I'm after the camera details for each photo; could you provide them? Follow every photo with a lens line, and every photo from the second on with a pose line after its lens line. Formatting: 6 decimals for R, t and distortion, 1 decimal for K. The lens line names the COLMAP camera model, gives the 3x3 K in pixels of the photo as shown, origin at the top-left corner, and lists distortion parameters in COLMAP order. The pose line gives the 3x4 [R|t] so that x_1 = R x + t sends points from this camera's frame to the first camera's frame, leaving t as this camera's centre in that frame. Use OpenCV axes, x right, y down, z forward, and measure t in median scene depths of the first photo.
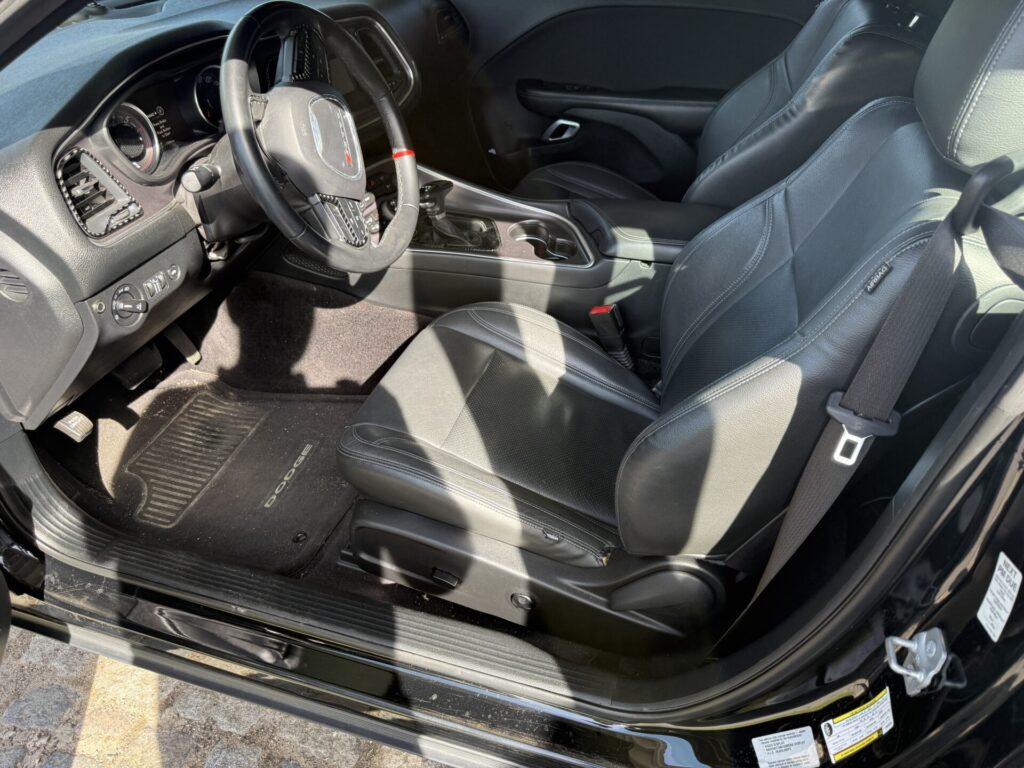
lens RADIAL K [[734.6, 0, 507.3], [0, 734.6, 380.4], [0, 0, 1]] dist [0.061285, -0.078900]
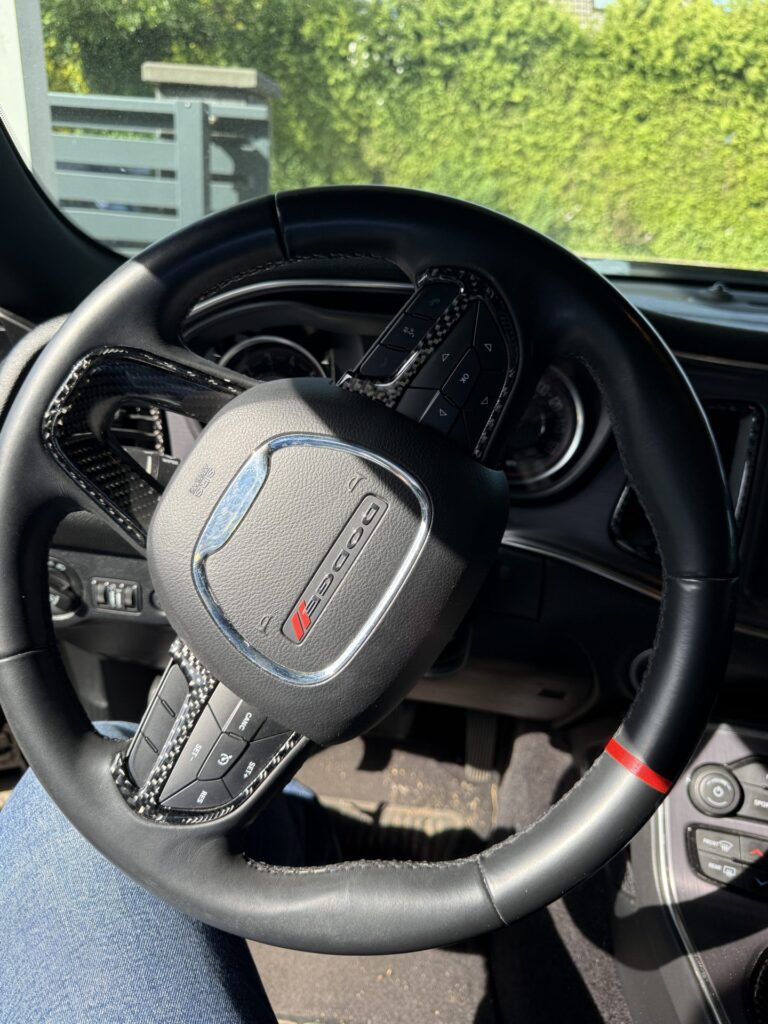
lens RADIAL K [[753.2, 0, 384.0], [0, 753.2, 512.0], [0, 0, 1]] dist [-0.010333, -0.001053]
pose [[0.186908, 0.411294, -0.892133, 0.067158], [-0.640621, 0.739509, 0.206716, -0.367512], [0.744762, 0.532882, 0.401704, 0.733133]]
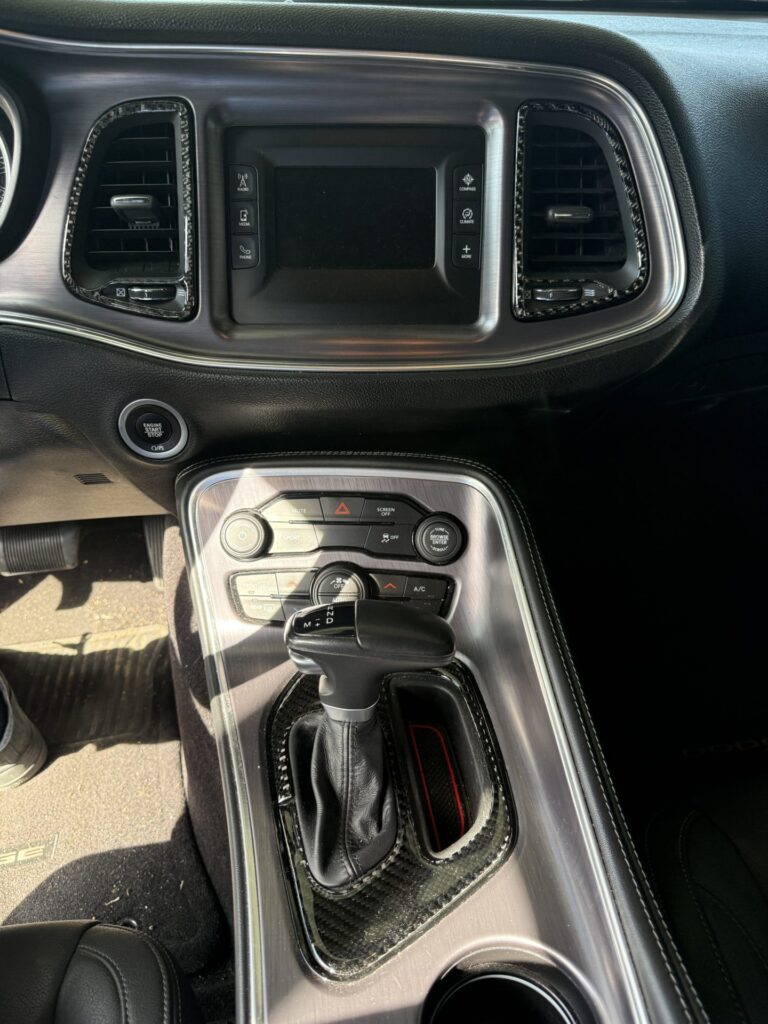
lens RADIAL K [[753.2, 0, 384.0], [0, 753.2, 512.0], [0, 0, 1]] dist [-0.010333, -0.001053]
pose [[0.457122, 0.527487, -0.716099, 0.115412], [-0.534656, 0.806401, 0.252707, -0.443455], [0.710762, 0.267348, 0.650647, 0.922070]]
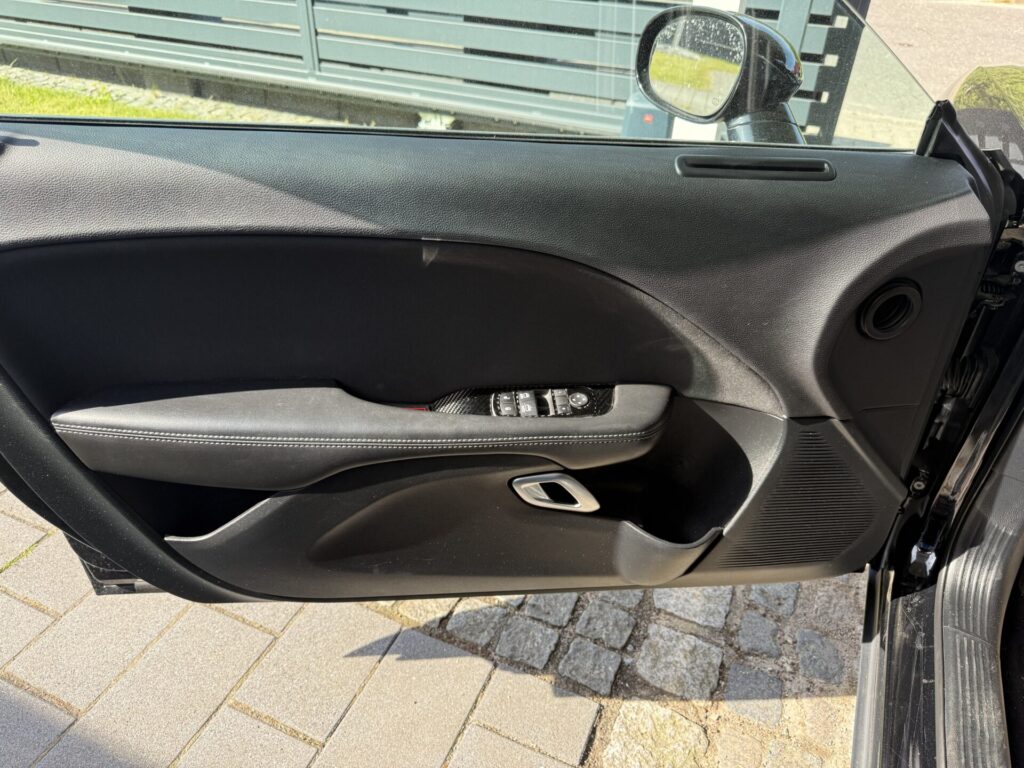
lens RADIAL K [[734.6, 0, 507.3], [0, 734.6, 380.4], [0, 0, 1]] dist [0.061285, -0.078900]
pose [[-0.123238, 0.562137, -0.817811, 0.070028], [-0.620984, 0.599126, 0.505398, -0.054449], [0.774074, 0.570132, 0.275242, 0.162090]]
